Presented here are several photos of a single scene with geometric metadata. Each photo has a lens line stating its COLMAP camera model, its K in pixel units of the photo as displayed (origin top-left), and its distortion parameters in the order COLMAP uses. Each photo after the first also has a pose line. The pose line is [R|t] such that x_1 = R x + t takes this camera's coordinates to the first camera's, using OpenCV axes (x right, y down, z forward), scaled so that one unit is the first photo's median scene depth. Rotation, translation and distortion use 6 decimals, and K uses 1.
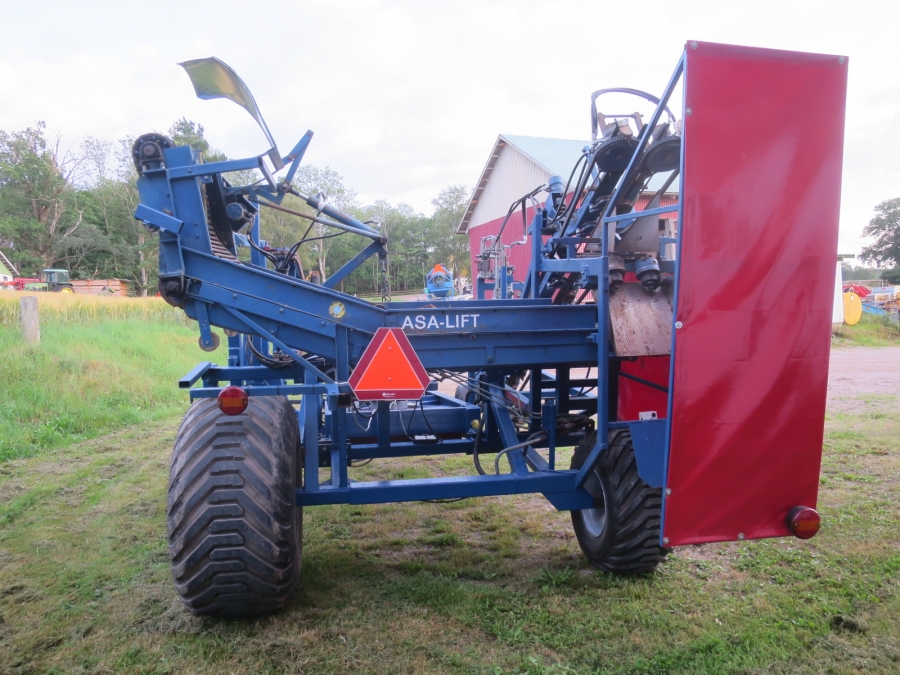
lens RADIAL K [[643.6, 0, 450.0], [0, 643.6, 337.5], [0, 0, 1]] dist [-0.056388, 0.014387]
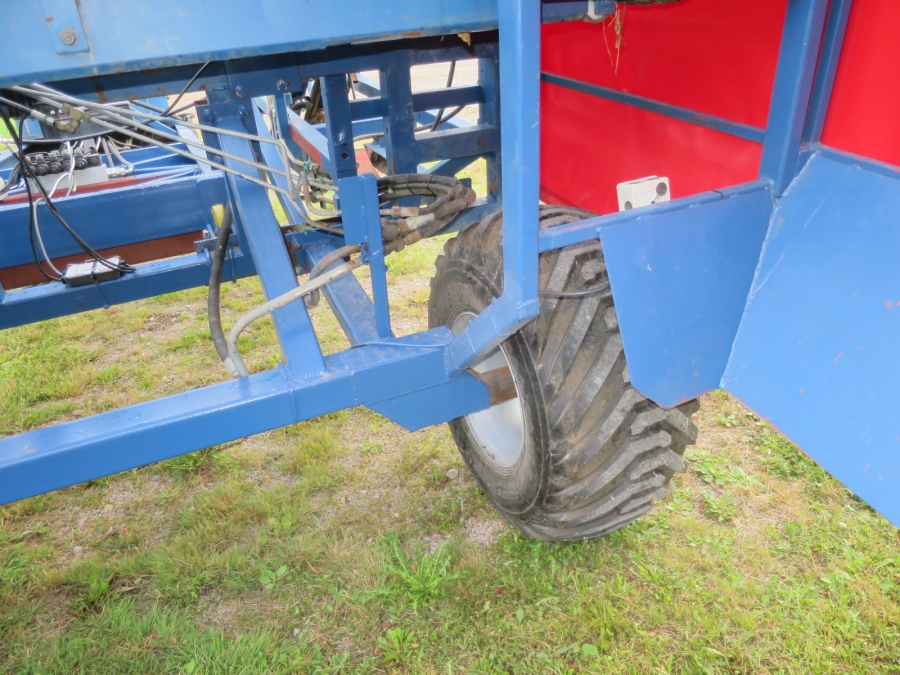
lens RADIAL K [[643.6, 0, 450.0], [0, 643.6, 337.5], [0, 0, 1]] dist [-0.056388, 0.014387]
pose [[0.971048, -0.152028, 0.184265, 0.108689], [0.060751, 0.903154, 0.424996, 0.033445], [-0.231031, -0.401497, 0.886242, 0.556070]]
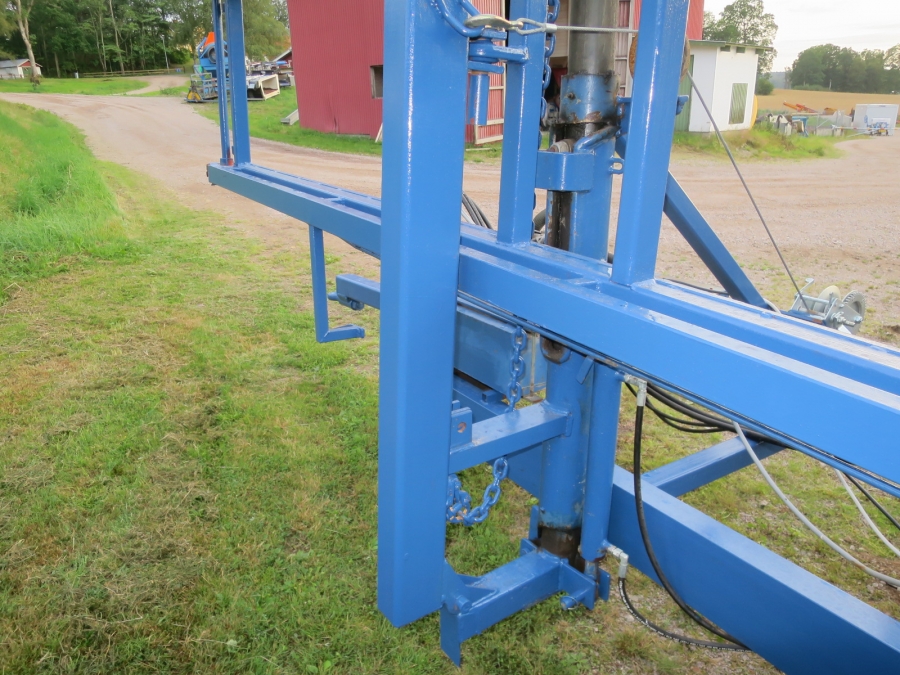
lens RADIAL K [[643.6, 0, 450.0], [0, 643.6, 337.5], [0, 0, 1]] dist [-0.056388, 0.014387]
pose [[0.932456, -0.092904, 0.349135, -0.503357], [-0.019575, 0.951961, 0.305594, -0.040835], [-0.360754, -0.291787, 0.885842, 1.342066]]
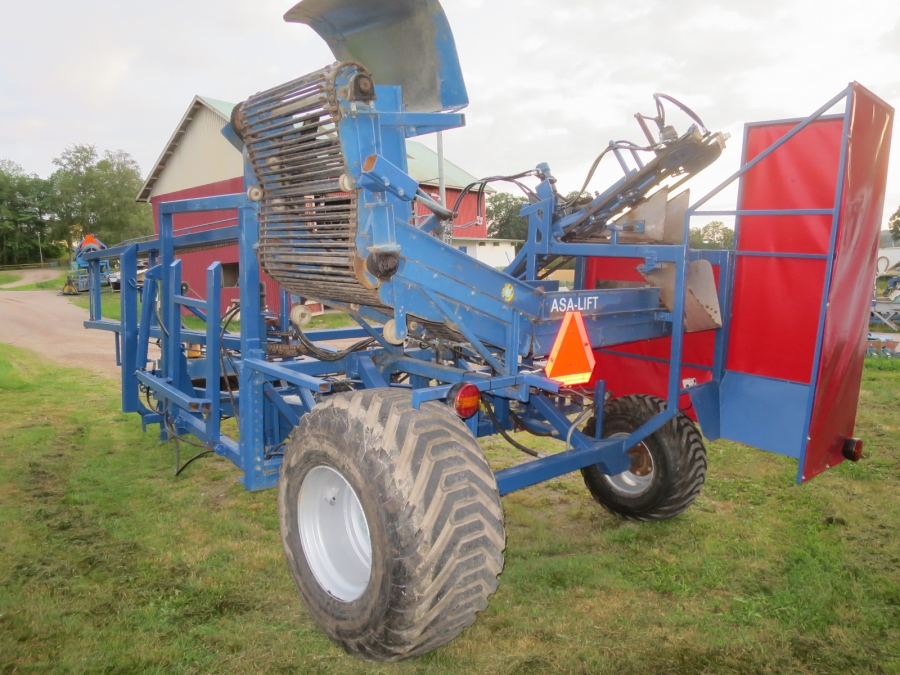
lens RADIAL K [[642.3, 0, 451.4], [0, 642.3, 337.2], [0, 0, 1]] dist [-0.055196, 0.009254]
pose [[0.850823, -0.038967, 0.524005, -0.538538], [0.020422, 0.998945, 0.041126, -0.013622], [-0.525055, -0.024289, 0.850721, 0.190077]]
